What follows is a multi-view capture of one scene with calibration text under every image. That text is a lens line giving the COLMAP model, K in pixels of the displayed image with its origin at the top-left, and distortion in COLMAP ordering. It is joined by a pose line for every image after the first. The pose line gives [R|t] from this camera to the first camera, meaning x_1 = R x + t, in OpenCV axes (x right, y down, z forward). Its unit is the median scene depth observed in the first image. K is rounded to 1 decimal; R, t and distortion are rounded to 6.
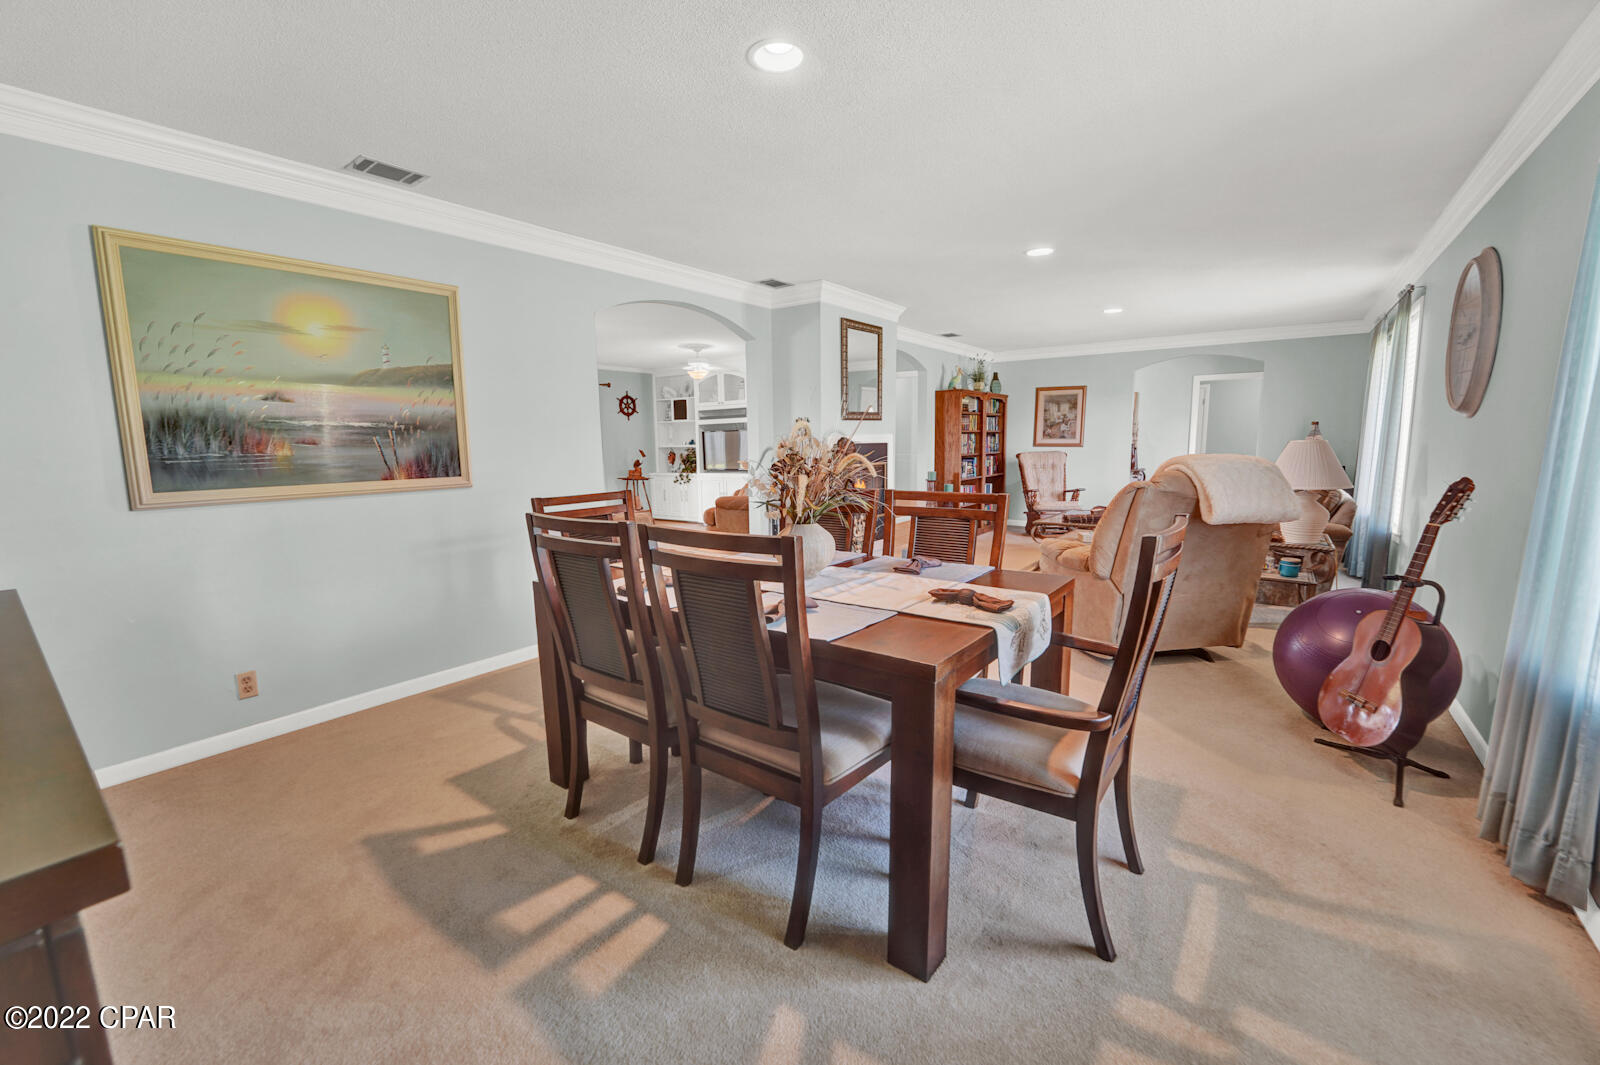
lens RADIAL K [[648.6, 0, 790.2], [0, 648.6, 539.2], [0, 0, 1]] dist [-0.028451, 0.000861]
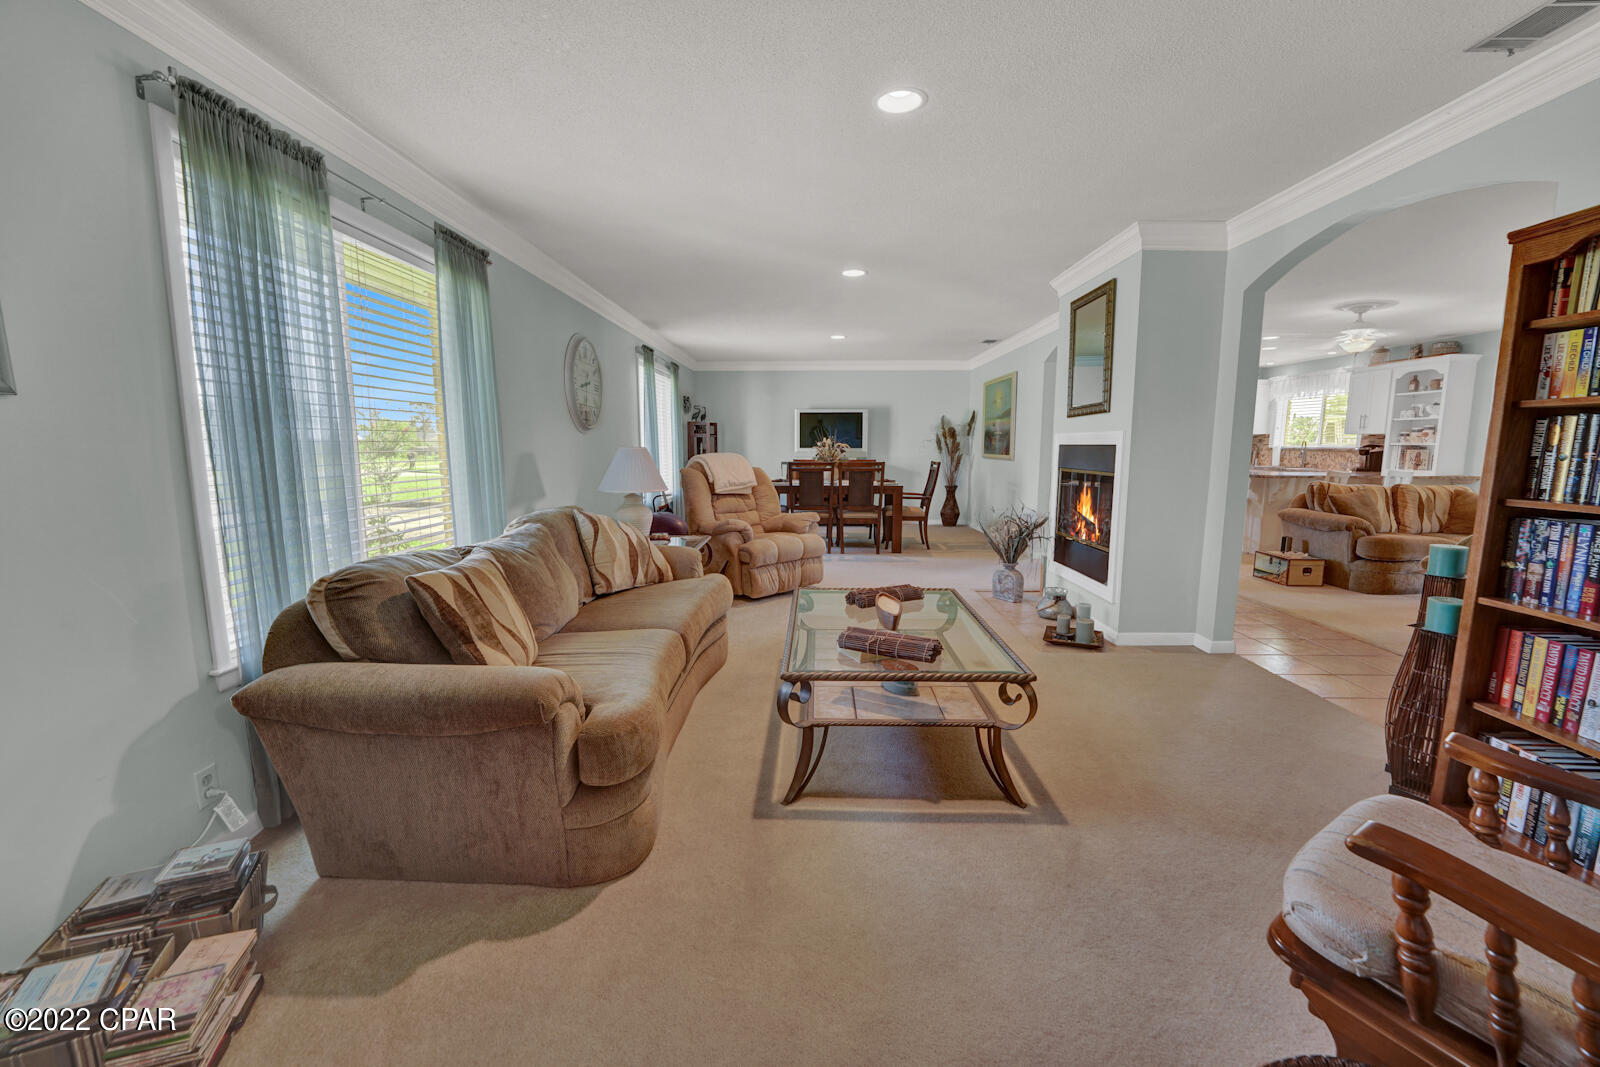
lens RADIAL K [[650.1, 0, 787.6], [0, 650.1, 537.2], [0, 0, 1]] dist [-0.030354, 0.003798]
pose [[-0.821442, 0.098004, -0.561808, 0.604886], [-0.068870, 0.960866, 0.268315, -0.158455], [0.566118, 0.259097, -0.782546, 1.012298]]
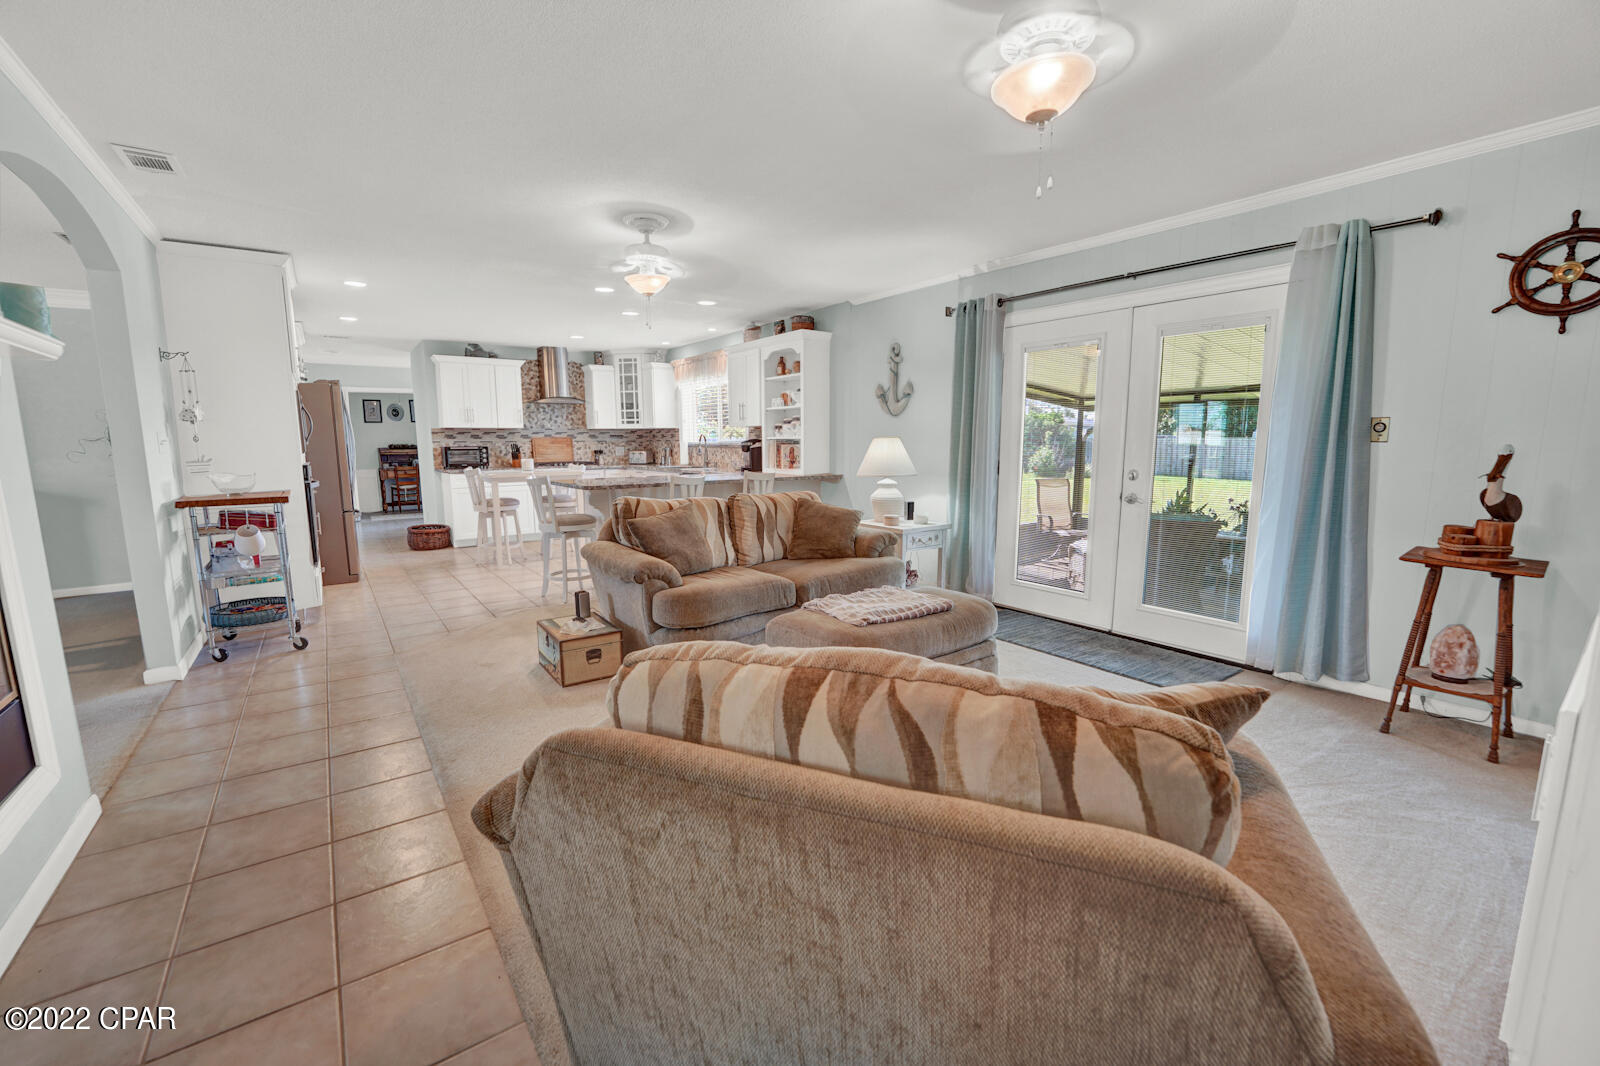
lens RADIAL K [[650.1, 0, 796.0], [0, 650.1, 538.4], [0, 0, 1]] dist [-0.030354, 0.003798]
pose [[-0.289464, 0.160026, -0.943717, 0.097667], [-0.130797, 0.970065, 0.204613, -0.149182], [0.948210, 0.182664, -0.259868, 1.014275]]
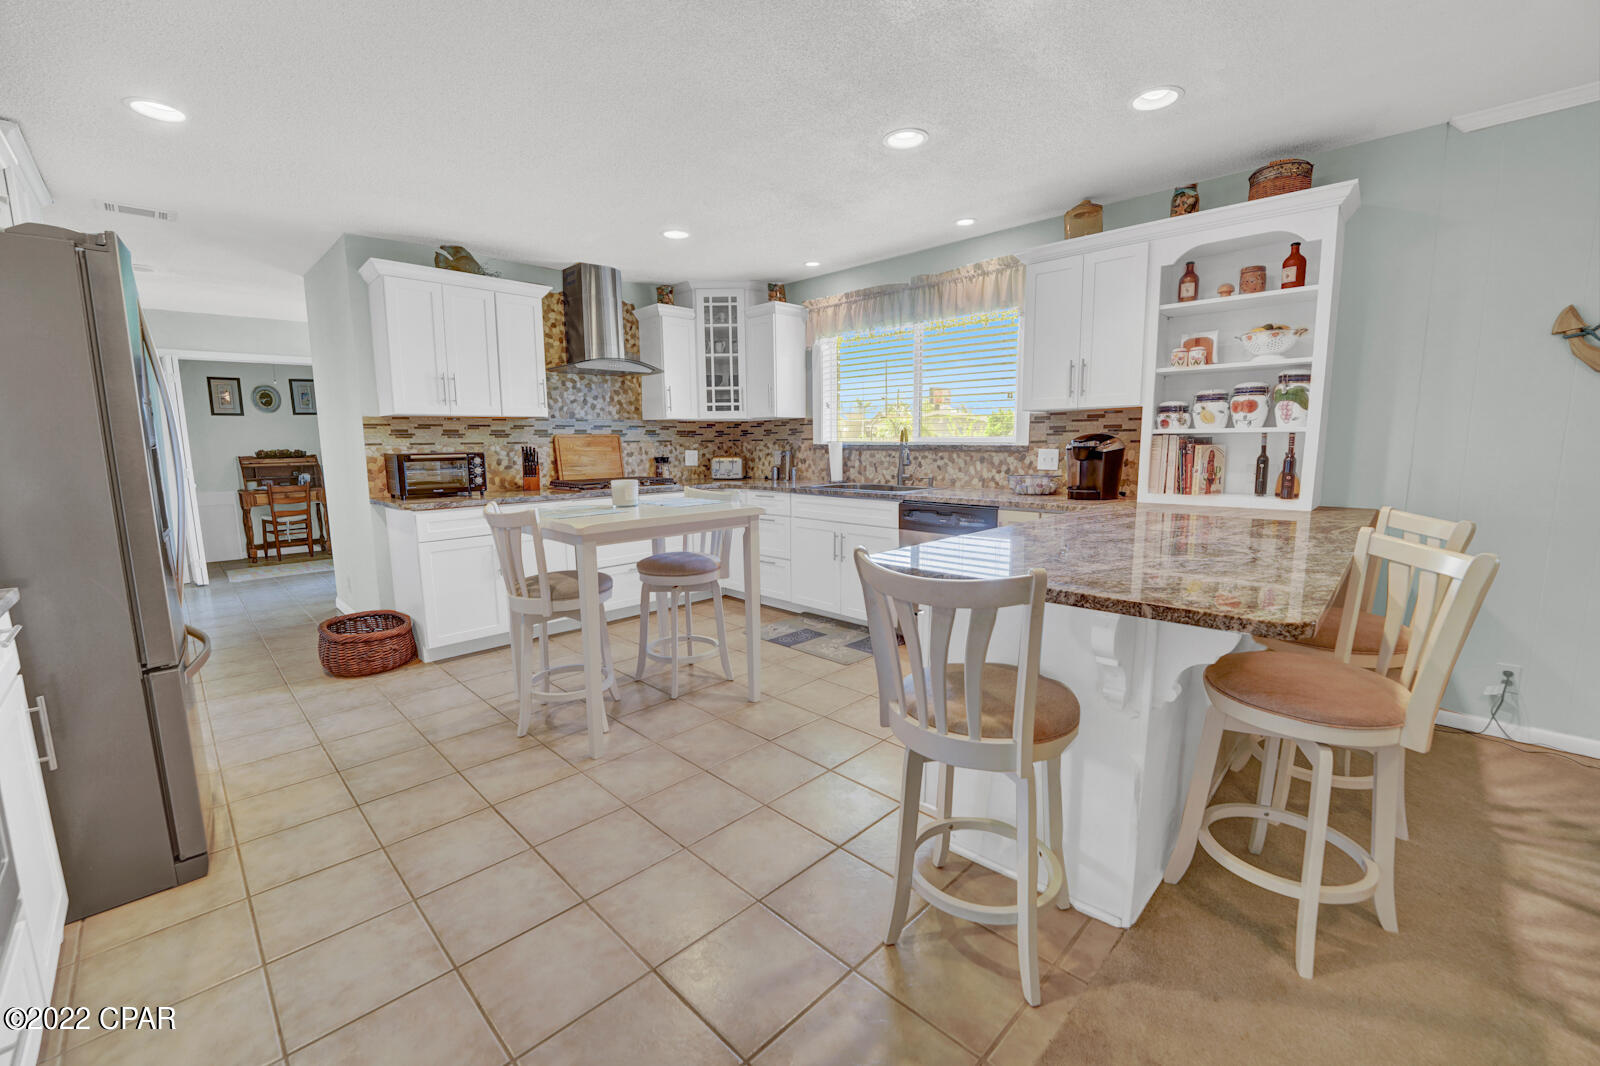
lens RADIAL K [[650.1, 0, 794.9], [0, 650.1, 538.0], [0, 0, 1]] dist [-0.030354, 0.003798]
pose [[-0.142437, 0.164873, -0.975976, -0.257268], [-0.130911, 0.974229, 0.183684, -0.080606], [0.981109, 0.153929, -0.117182, 0.589373]]
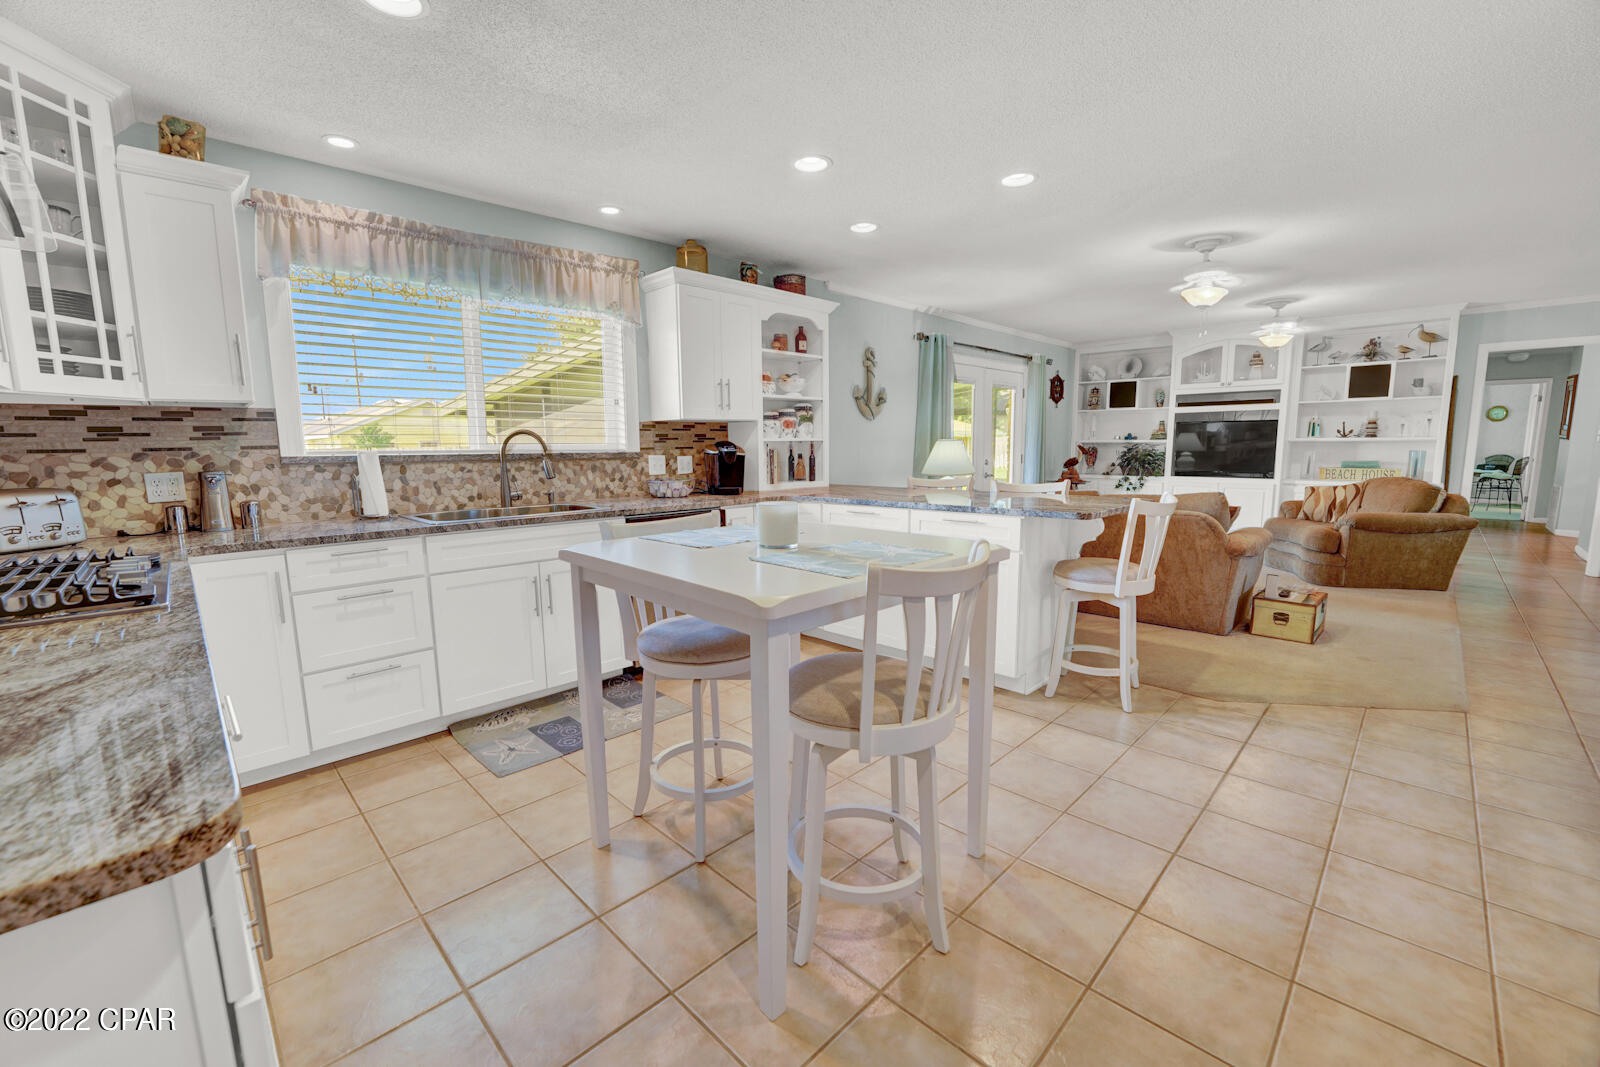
lens RADIAL K [[650.1, 0, 786.0], [0, 650.1, 534.2], [0, 0, 1]] dist [-0.030354, 0.003798]
pose [[0.988564, 0.027367, -0.148299, -0.575616], [-0.028519, 0.999577, -0.005653, -0.020134], [0.148082, 0.009817, 0.988926, 0.221701]]
